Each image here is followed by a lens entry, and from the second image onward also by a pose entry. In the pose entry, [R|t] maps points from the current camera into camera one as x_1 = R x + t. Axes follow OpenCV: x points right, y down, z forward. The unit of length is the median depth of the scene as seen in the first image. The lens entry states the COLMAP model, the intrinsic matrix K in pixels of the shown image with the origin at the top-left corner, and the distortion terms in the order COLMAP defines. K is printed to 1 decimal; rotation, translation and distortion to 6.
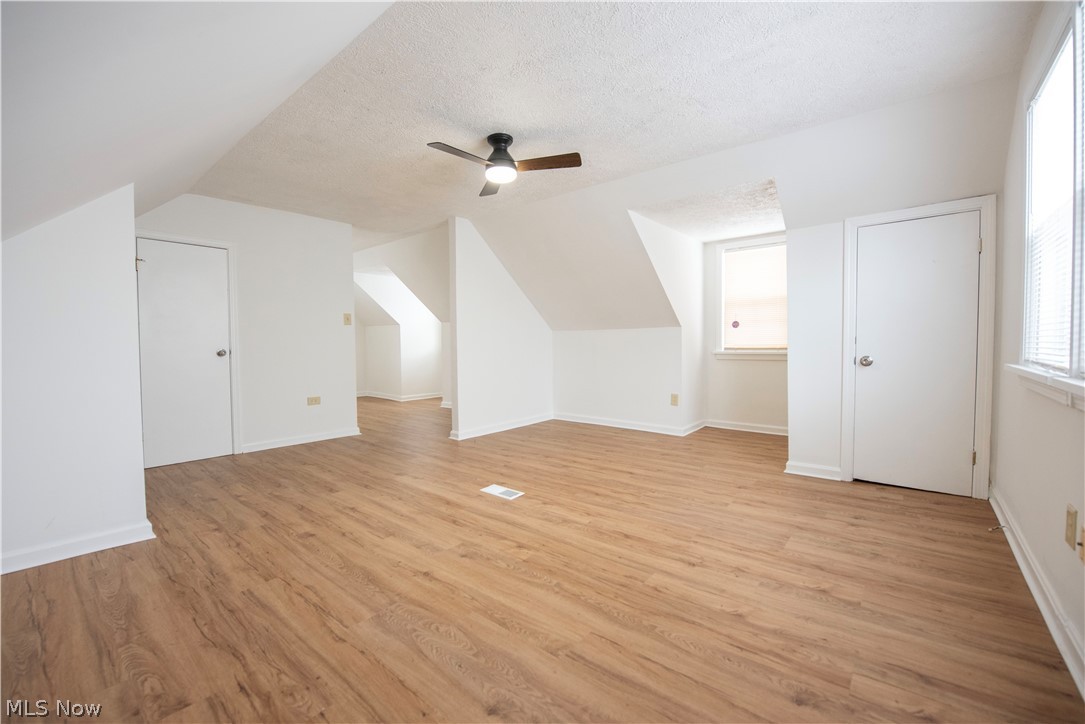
lens RADIAL K [[438.4, 0, 538.4], [0, 438.4, 360.5], [0, 0, 1]] dist [-0.014391, -0.001876]
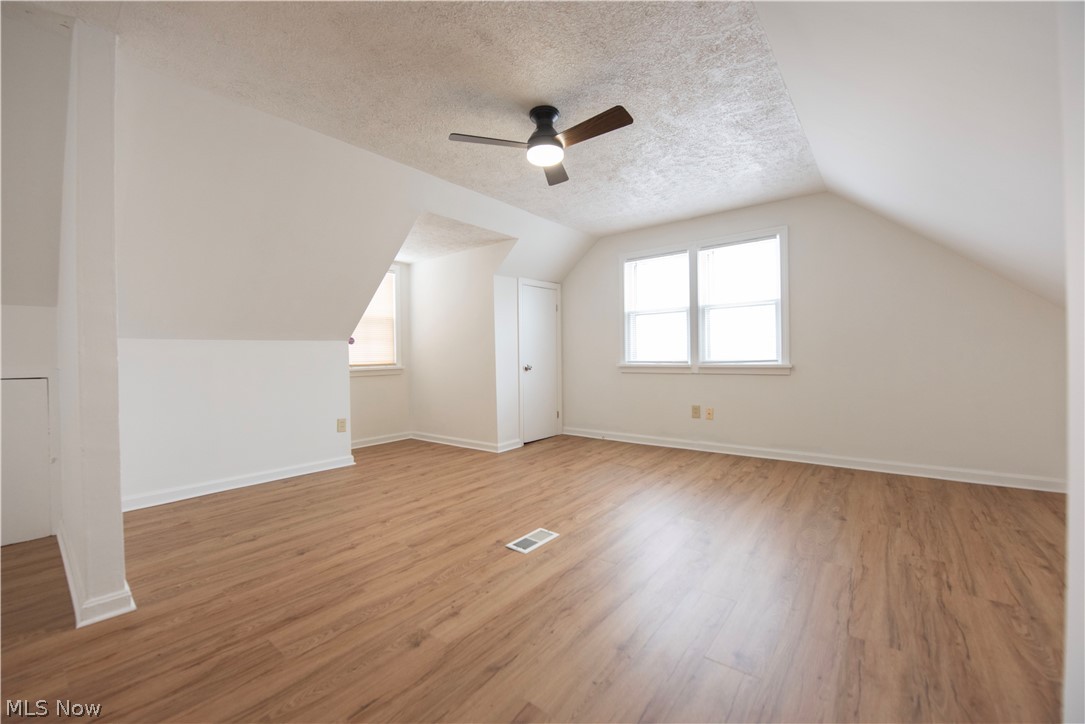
lens RADIAL K [[438.4, 0, 538.4], [0, 438.4, 357.2], [0, 0, 1]] dist [-0.014391, -0.001876]
pose [[-0.017346, 0.004846, 0.999838, -1.359965], [0.057985, 0.998310, -0.003832, -0.044050], [-0.998167, 0.057909, -0.017598, 1.523456]]
